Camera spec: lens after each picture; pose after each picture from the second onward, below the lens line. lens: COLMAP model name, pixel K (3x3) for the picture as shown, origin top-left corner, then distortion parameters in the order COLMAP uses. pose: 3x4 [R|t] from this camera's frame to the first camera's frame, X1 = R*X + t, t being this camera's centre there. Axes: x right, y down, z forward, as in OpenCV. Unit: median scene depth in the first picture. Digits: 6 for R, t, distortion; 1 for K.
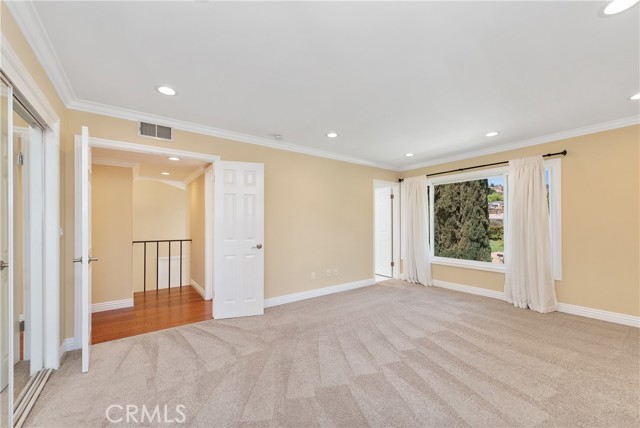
lens RADIAL K [[253.1, 0, 323.6], [0, 253.1, 217.9], [0, 0, 1]] dist [0.002169, 0.000439]
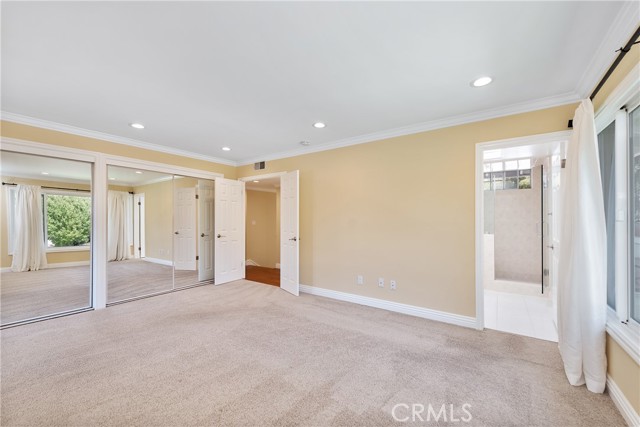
lens RADIAL K [[253.1, 0, 323.5], [0, 253.1, 217.4], [0, 0, 1]] dist [0.002169, 0.000439]
pose [[0.308146, -0.001887, -0.951337, 0.952611], [0.015536, 0.999875, 0.003049, 0.006265], [0.951212, -0.015720, 0.308136, 0.757483]]
